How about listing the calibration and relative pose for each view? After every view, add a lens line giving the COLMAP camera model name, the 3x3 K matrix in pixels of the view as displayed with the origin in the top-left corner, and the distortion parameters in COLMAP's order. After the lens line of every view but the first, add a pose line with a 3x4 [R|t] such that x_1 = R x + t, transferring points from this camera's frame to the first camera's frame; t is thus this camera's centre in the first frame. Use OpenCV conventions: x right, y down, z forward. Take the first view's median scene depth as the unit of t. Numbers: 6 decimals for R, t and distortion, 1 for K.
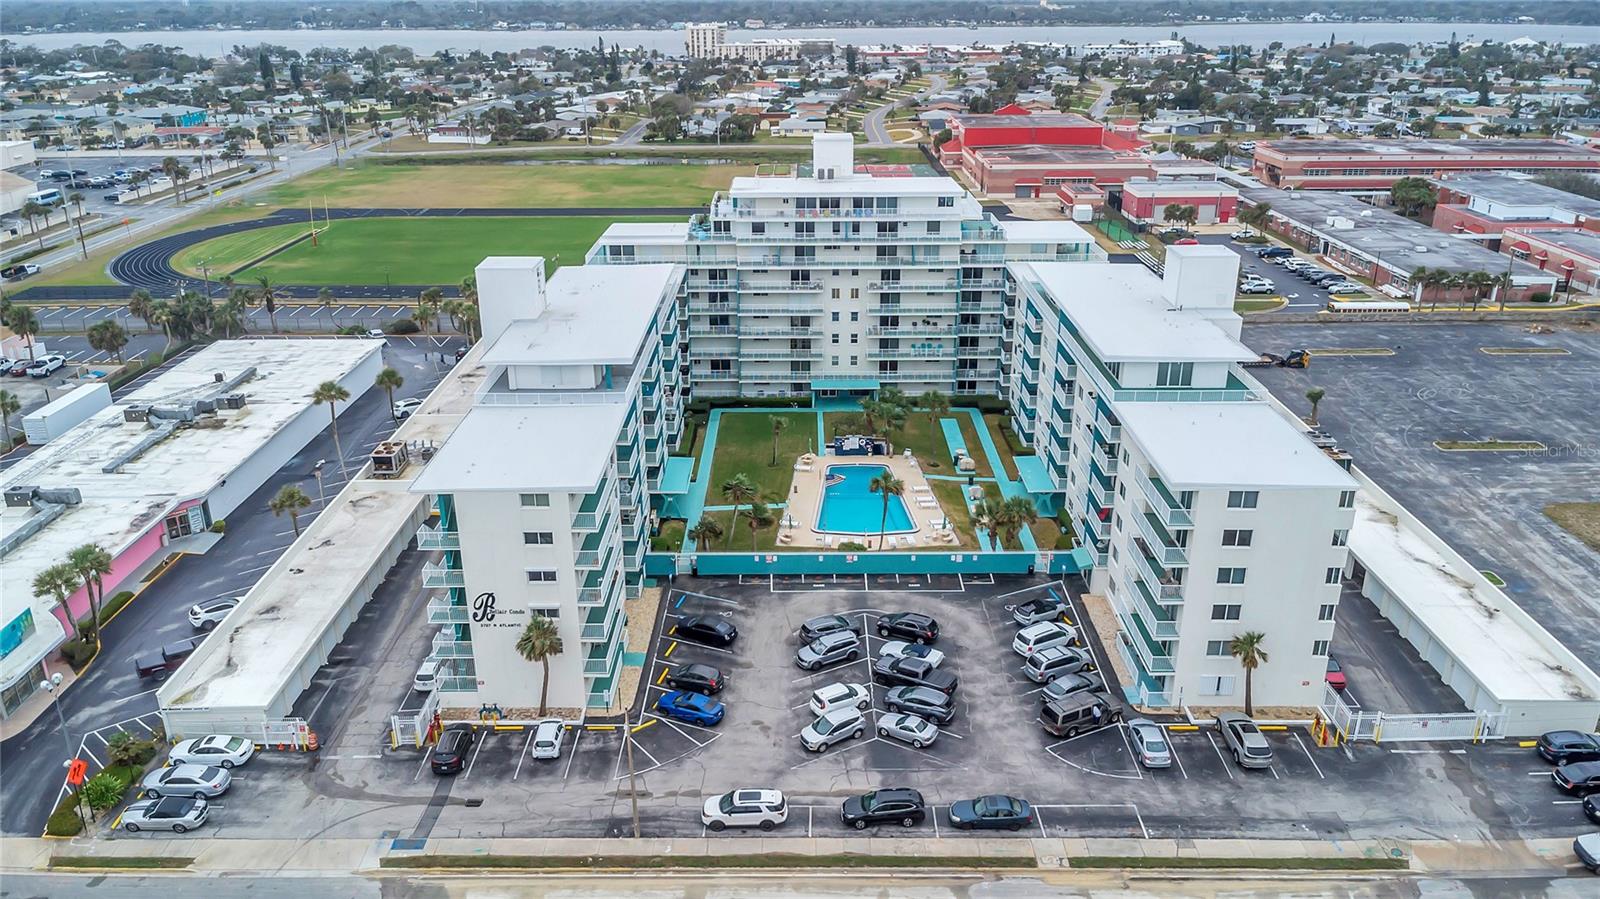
lens RADIAL K [[1167.8, 0, 800.0], [0, 1167.8, 449.5], [0, 0, 1]] dist [0.009398, -0.003182]
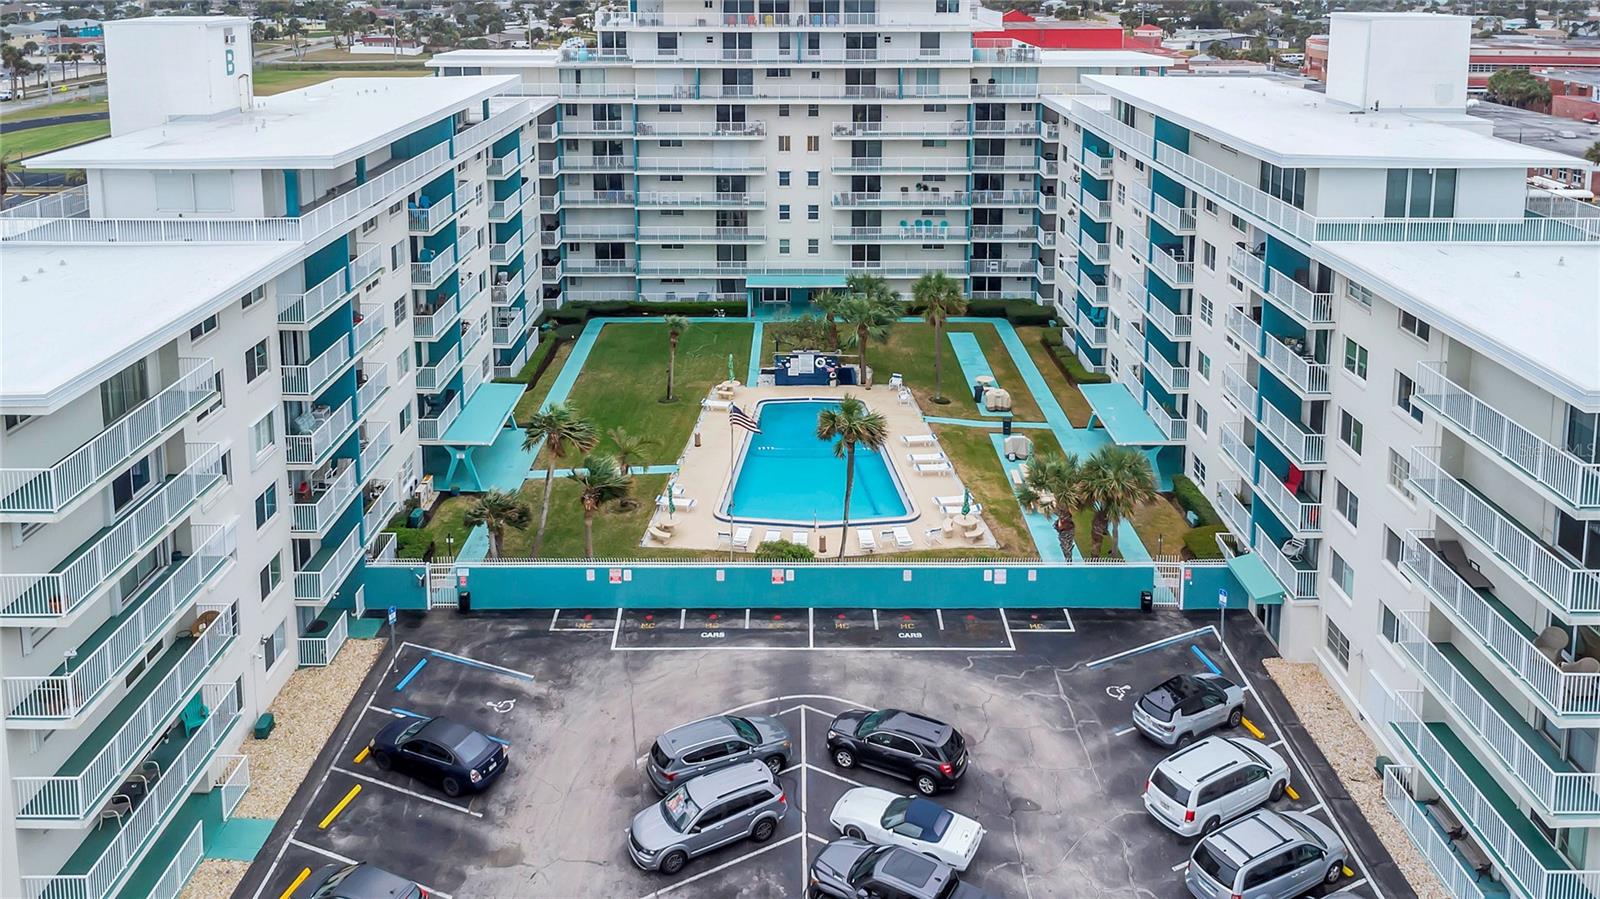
lens RADIAL K [[1222.5, 0, 789.7], [0, 1222.5, 137.6], [0, 0, 1]] dist [0.000750, -0.002799]
pose [[0.999993, 0.003683, -0.000009, 0.037530], [-0.003587, 0.973321, -0.229422, 0.025361], [-0.000836, 0.229420, 0.973327, 0.366018]]
